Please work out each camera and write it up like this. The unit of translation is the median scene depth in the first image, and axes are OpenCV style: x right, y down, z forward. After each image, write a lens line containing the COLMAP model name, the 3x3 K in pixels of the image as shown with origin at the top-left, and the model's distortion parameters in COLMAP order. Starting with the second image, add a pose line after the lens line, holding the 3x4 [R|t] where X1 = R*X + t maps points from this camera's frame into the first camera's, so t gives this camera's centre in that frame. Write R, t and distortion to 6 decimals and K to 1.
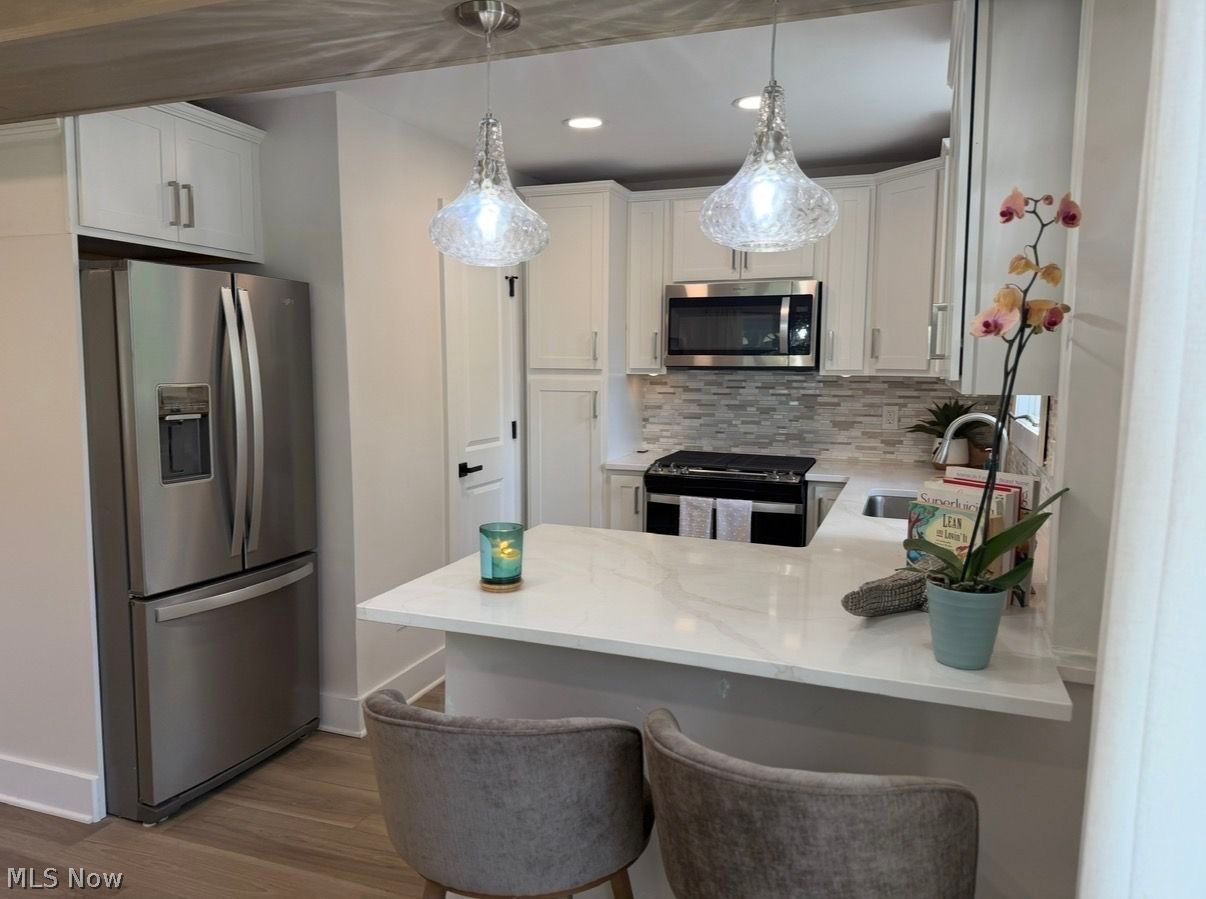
lens RADIAL K [[846.0, 0, 603.0], [0, 846.0, 449.5], [0, 0, 1]] dist [0.051334, -0.001335]
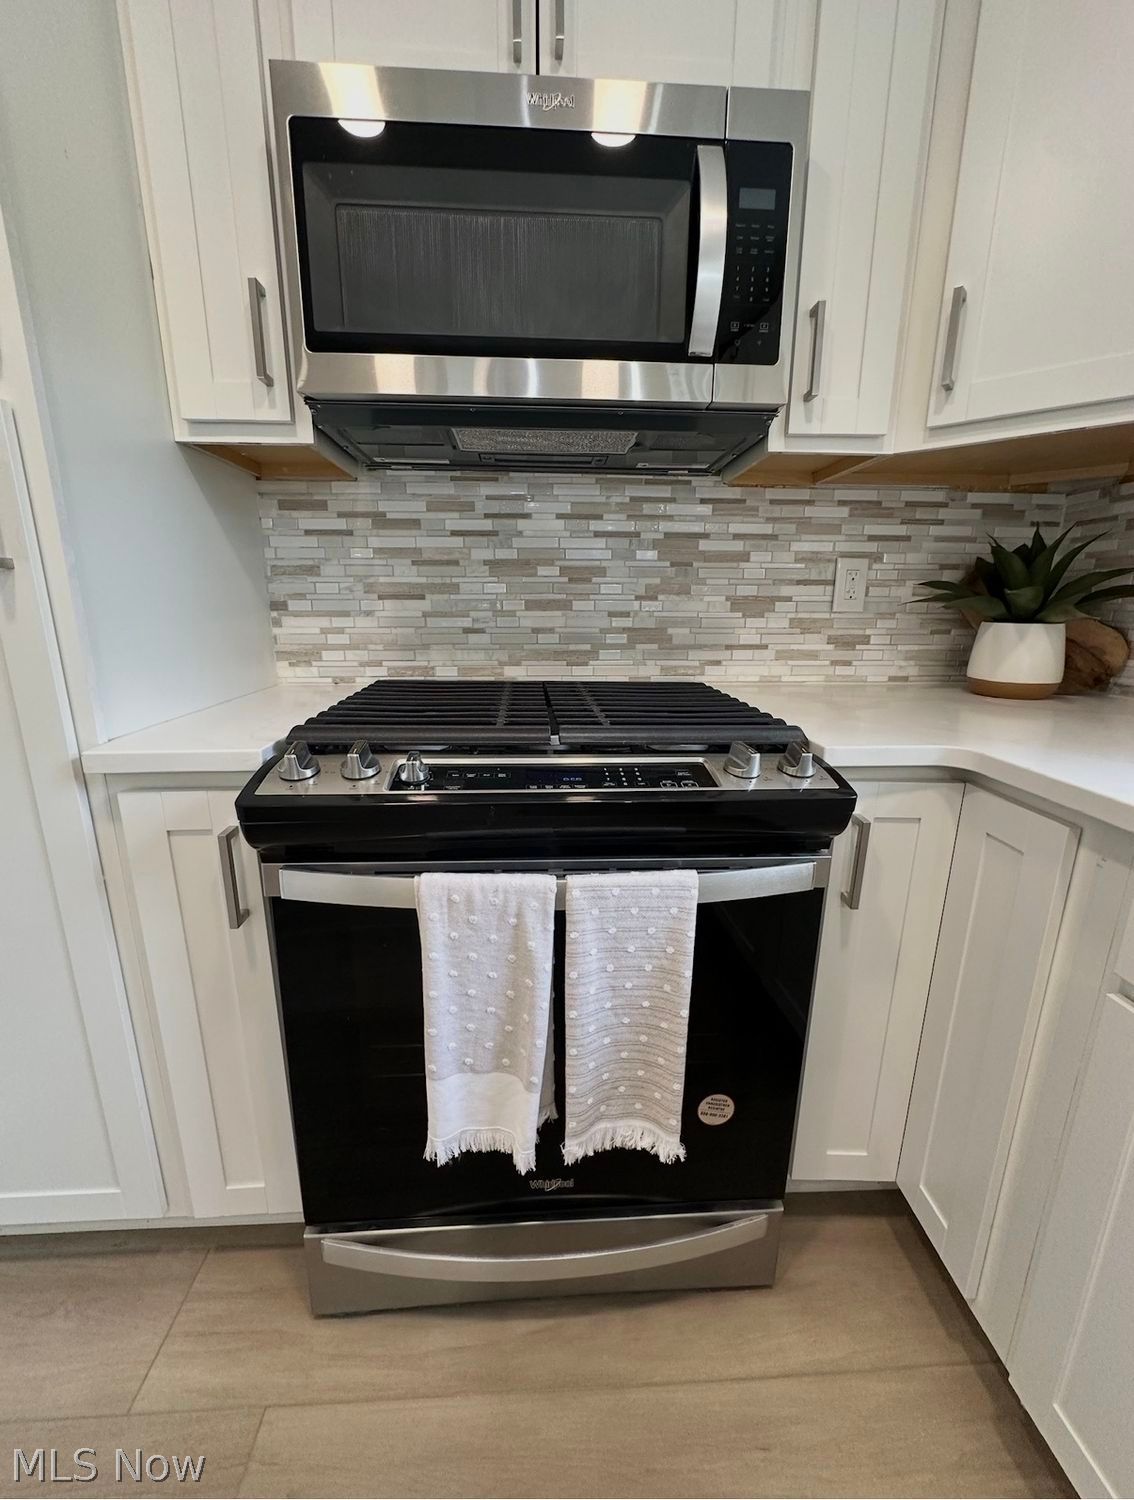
lens RADIAL K [[610.4, 0, 567.0], [0, 610.4, 750.0], [0, 0, 1]] dist [-0.003357, -0.000148]
pose [[0.920139, -0.097813, 0.379179, 0.063165], [0.043637, 0.987883, 0.148941, -0.005469], [-0.389153, -0.120500, 0.913258, 0.724433]]
